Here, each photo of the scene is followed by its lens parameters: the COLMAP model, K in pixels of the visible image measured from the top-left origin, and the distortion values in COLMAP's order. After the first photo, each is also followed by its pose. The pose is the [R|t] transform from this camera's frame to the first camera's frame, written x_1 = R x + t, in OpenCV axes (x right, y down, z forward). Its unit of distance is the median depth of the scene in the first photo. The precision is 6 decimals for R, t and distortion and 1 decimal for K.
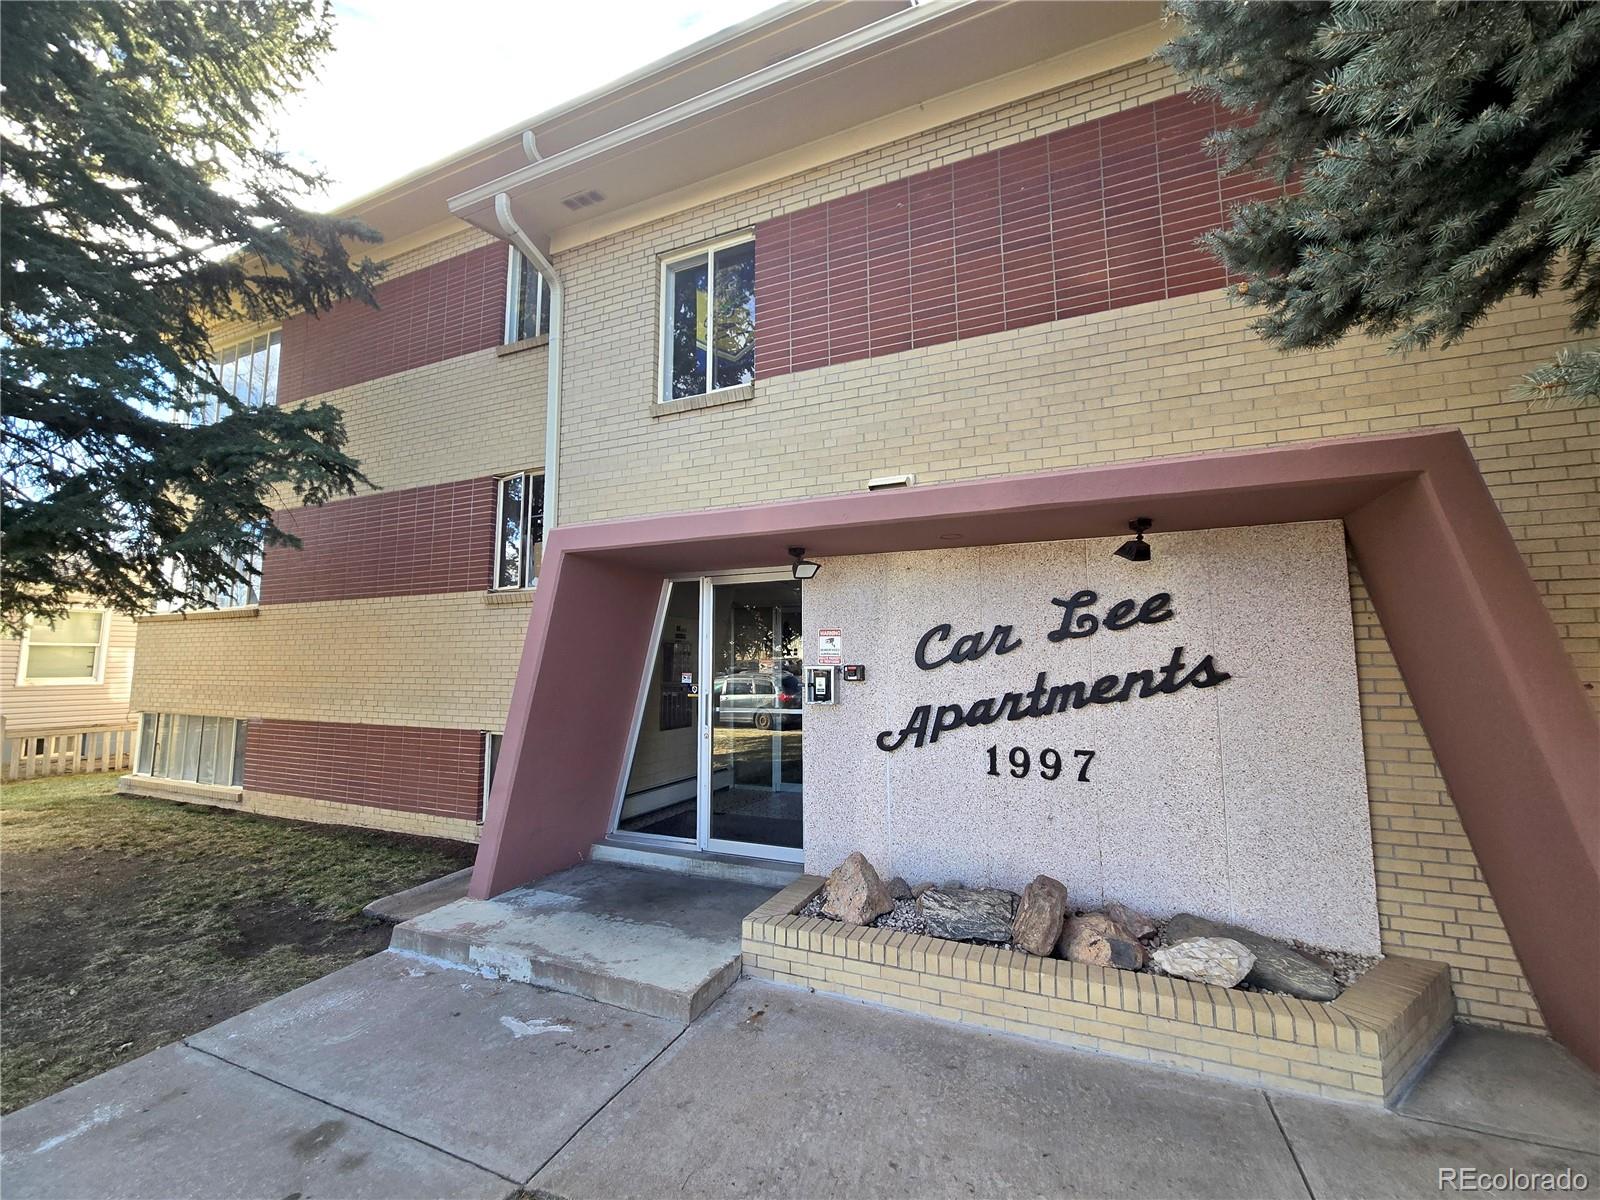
lens RADIAL K [[621.0, 0, 800.0], [0, 621.0, 600.0], [0, 0, 1]] dist [-0.000705, 0.000000]
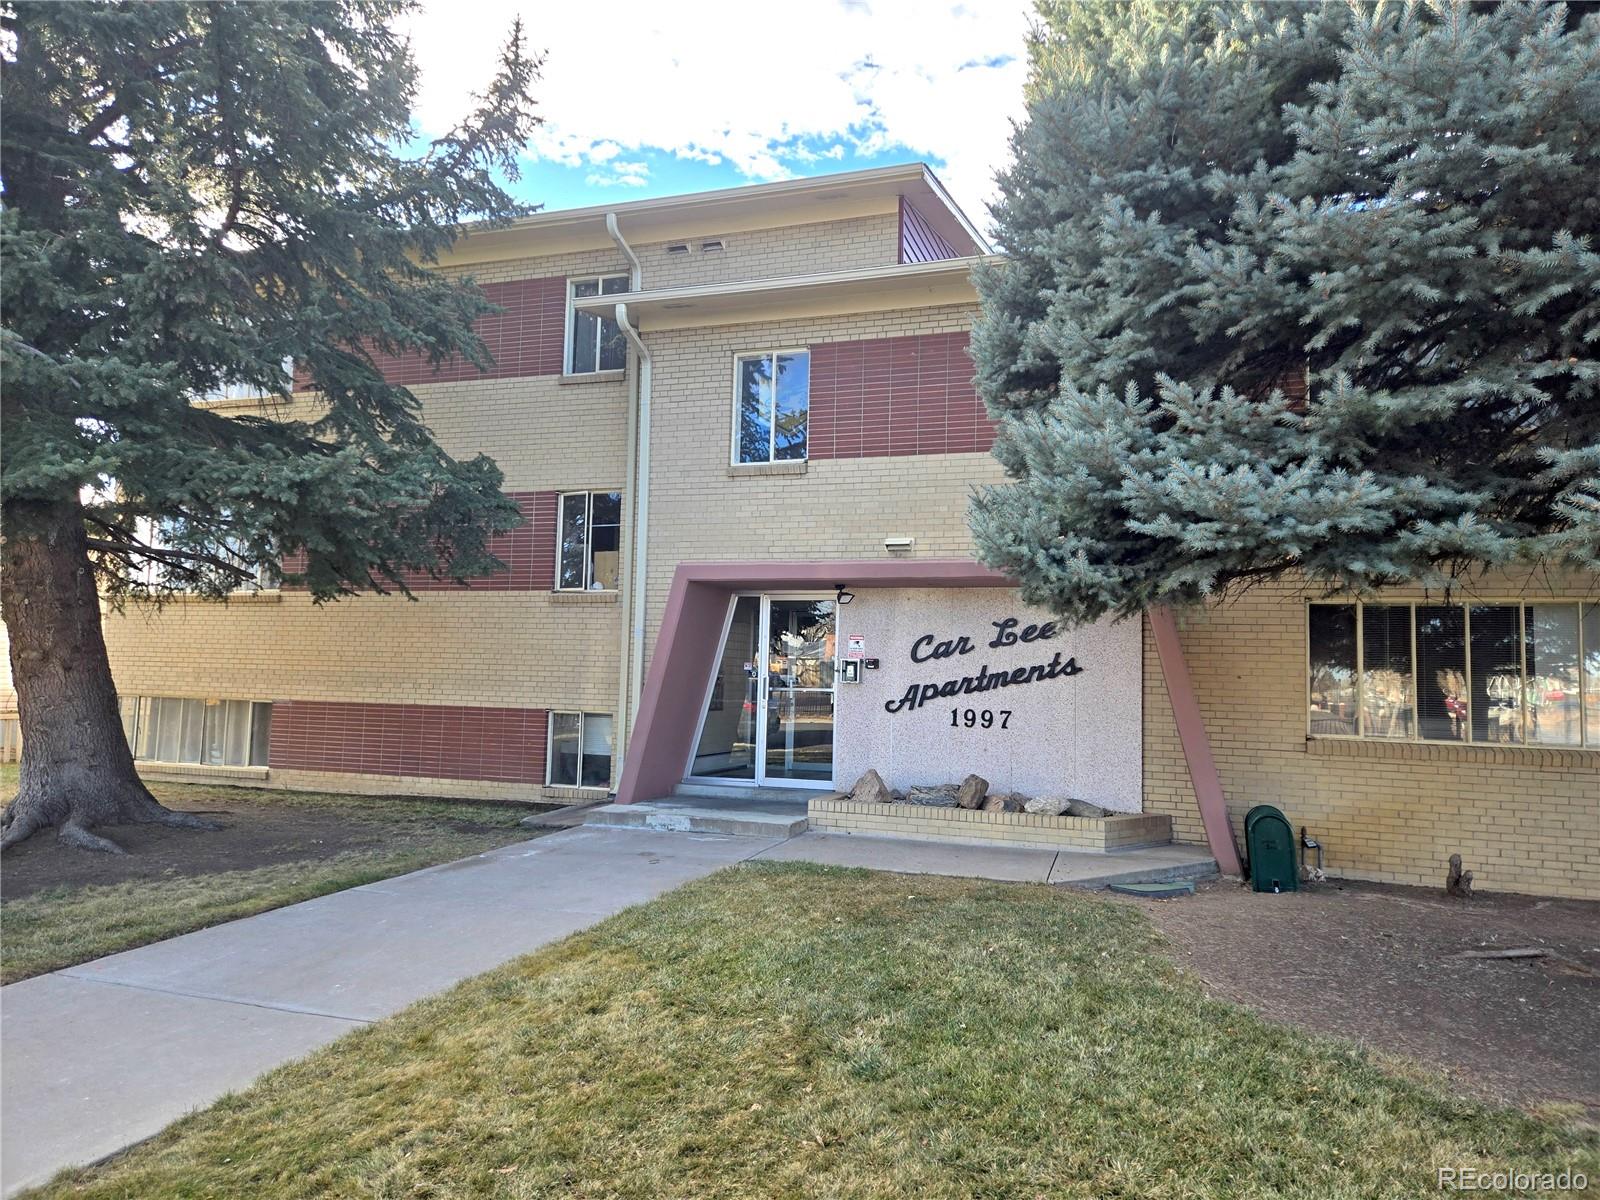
lens RADIAL K [[1069.6, 0, 800.0], [0, 1069.6, 600.0], [0, 0, 1]] dist [0.075556, 0.000034]
pose [[0.996231, 0.034653, 0.079515, -0.331858], [-0.036725, 0.999019, 0.024737, -0.109158], [-0.078580, -0.027564, 0.996527, -1.766789]]
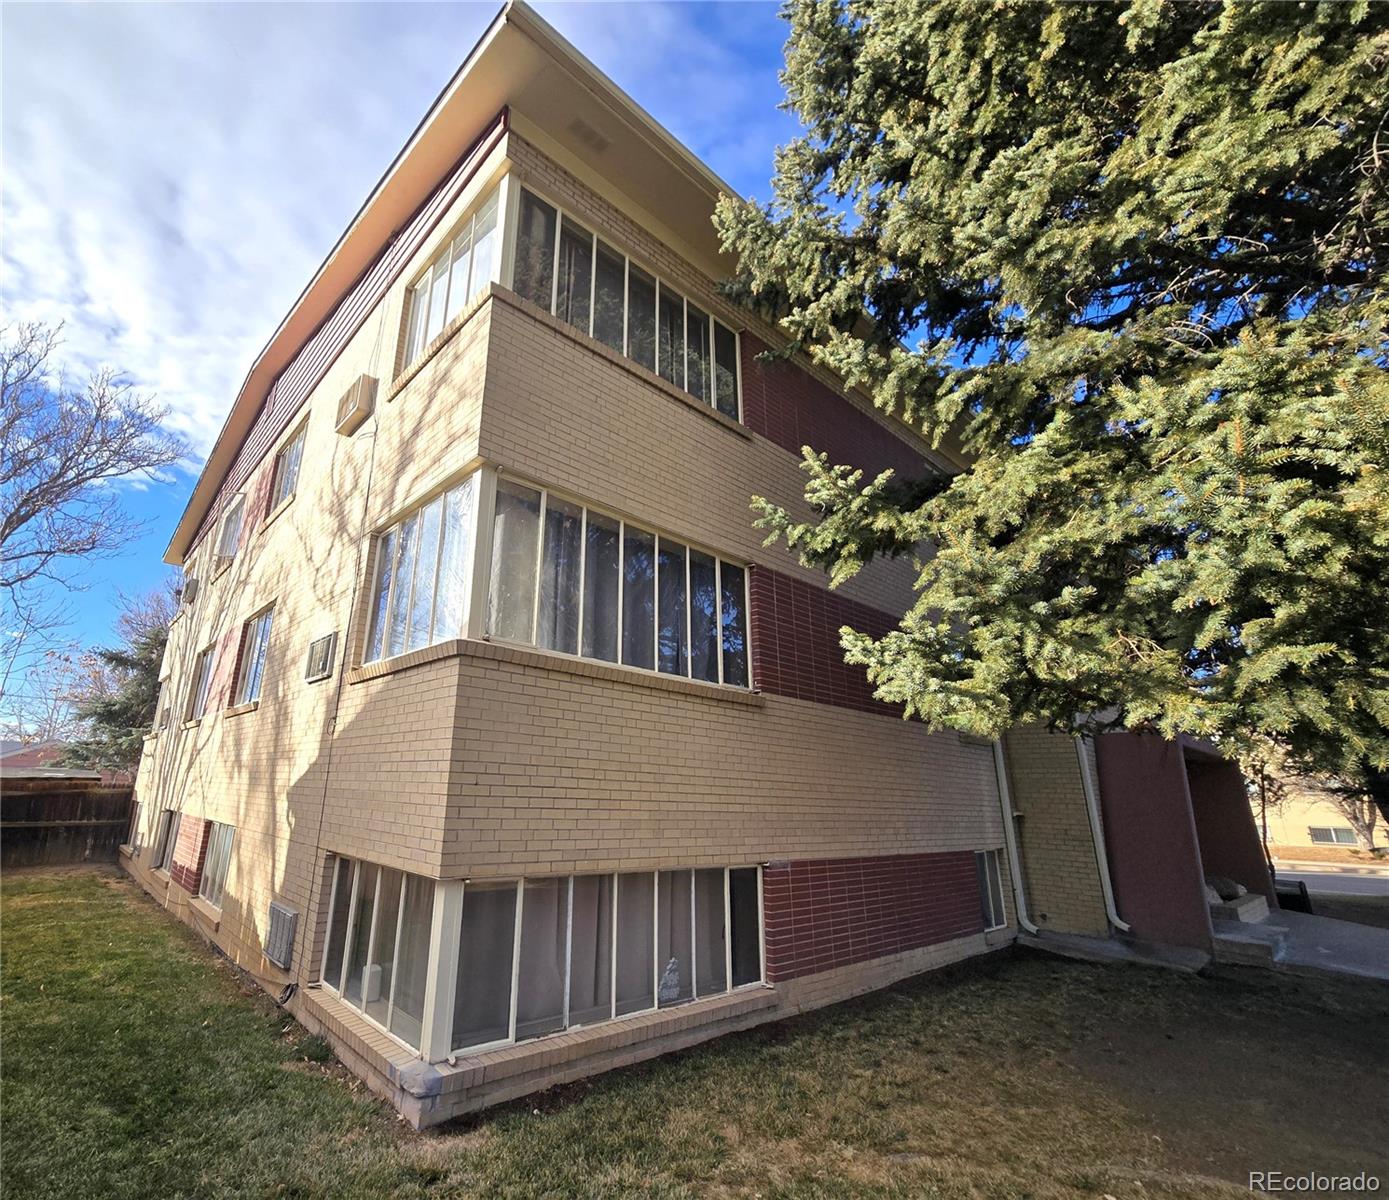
lens RADIAL K [[669.2, 0, 694.5], [0, 669.2, 600.0], [0, 0, 1]] dist [-0.000004, -0.000042]
pose [[0.401737, 0.294151, 0.867227, -3.274567], [-0.085214, 0.954906, -0.284416, 0.266934], [-0.911782, 0.040361, 0.408687, 1.558535]]
